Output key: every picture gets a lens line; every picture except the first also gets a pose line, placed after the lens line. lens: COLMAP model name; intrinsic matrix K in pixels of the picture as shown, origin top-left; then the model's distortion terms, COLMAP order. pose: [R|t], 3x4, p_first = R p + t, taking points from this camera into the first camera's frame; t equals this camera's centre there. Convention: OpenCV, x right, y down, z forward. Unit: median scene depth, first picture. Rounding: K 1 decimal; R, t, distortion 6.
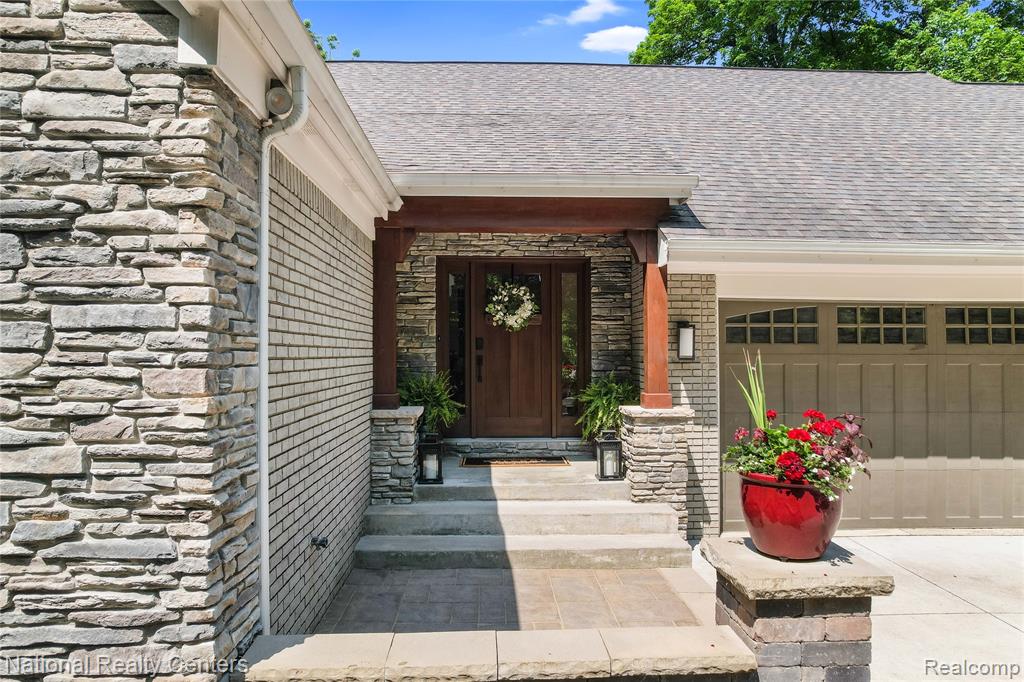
lens RADIAL K [[659.1, 0, 512.0], [0, 659.1, 341.0], [0, 0, 1]] dist [-0.024214, 0.001620]
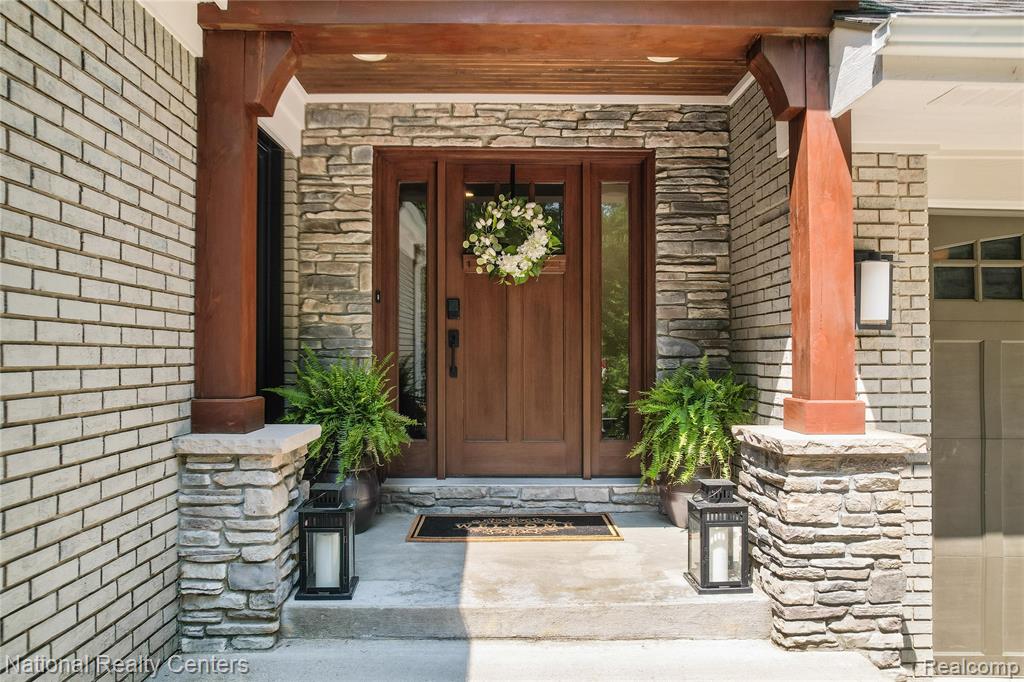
lens RADIAL K [[659.1, 0, 512.0], [0, 659.1, 341.0], [0, 0, 1]] dist [-0.024214, 0.001620]
pose [[0.999853, 0.002704, -0.016926, 0.010883], [-0.002785, 0.999985, -0.004740, 0.037748], [0.016913, 0.004786, 0.999846, 0.489994]]
